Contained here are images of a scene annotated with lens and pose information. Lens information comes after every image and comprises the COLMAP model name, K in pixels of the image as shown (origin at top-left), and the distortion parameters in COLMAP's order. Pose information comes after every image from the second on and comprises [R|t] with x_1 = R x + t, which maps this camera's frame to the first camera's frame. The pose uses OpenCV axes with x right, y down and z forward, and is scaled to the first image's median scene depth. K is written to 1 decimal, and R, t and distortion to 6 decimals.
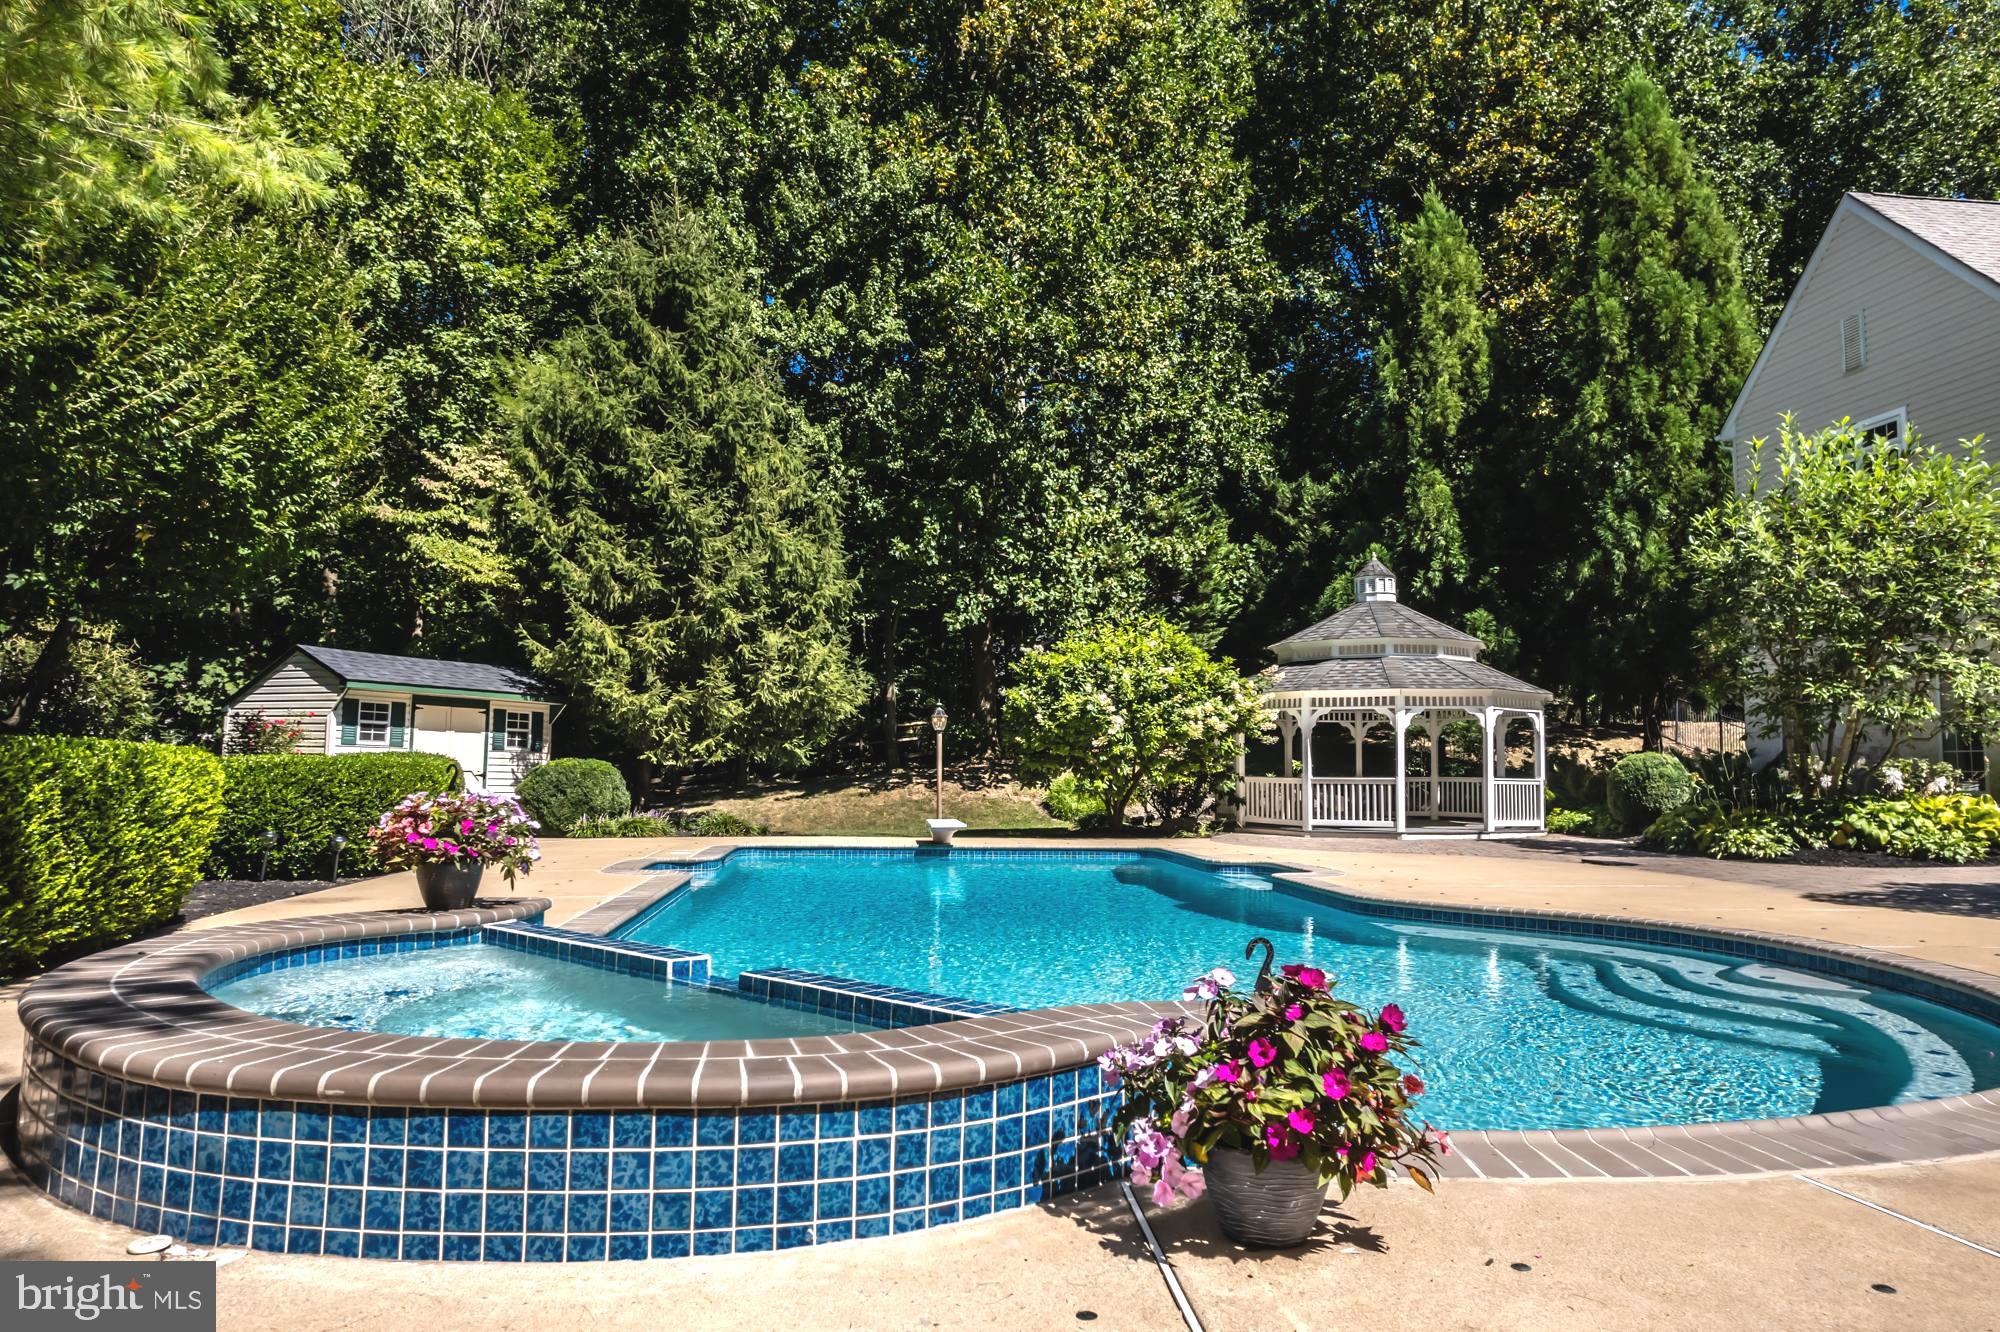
lens RADIAL K [[1283.7, 0, 1007.2], [0, 1283.7, 662.1], [0, 0, 1]] dist [-0.047748, 0.005006]
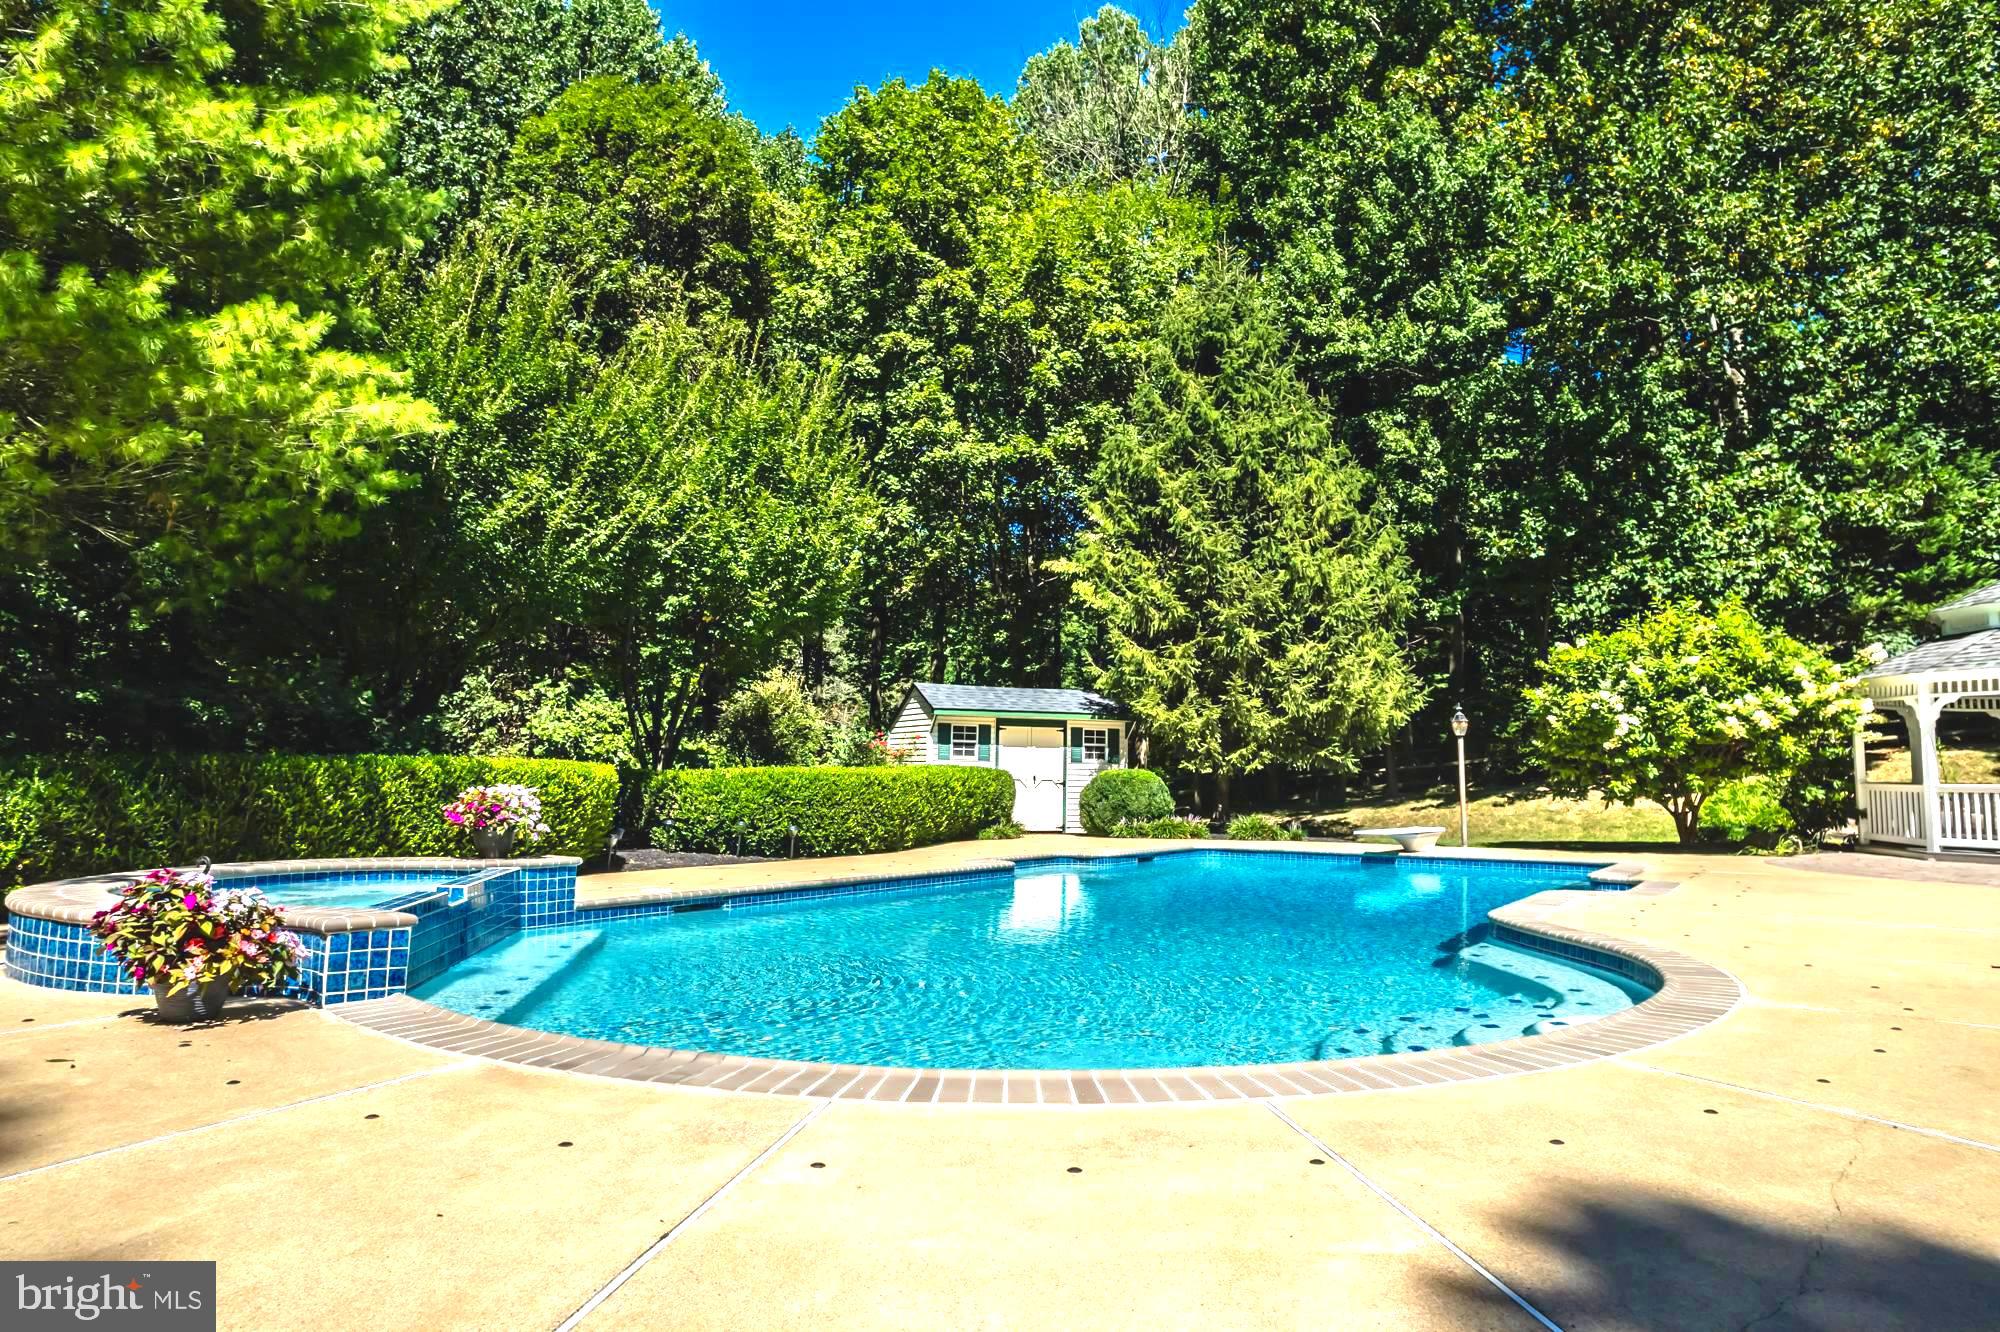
lens RADIAL K [[1283.7, 0, 1007.2], [0, 1283.7, 662.1], [0, 0, 1]] dist [-0.047748, 0.005006]
pose [[0.757876, -0.060845, -0.649556, 0.324319], [0.054091, 0.998074, -0.030380, 0.009065], [0.650153, -0.012111, 0.759707, 0.058125]]
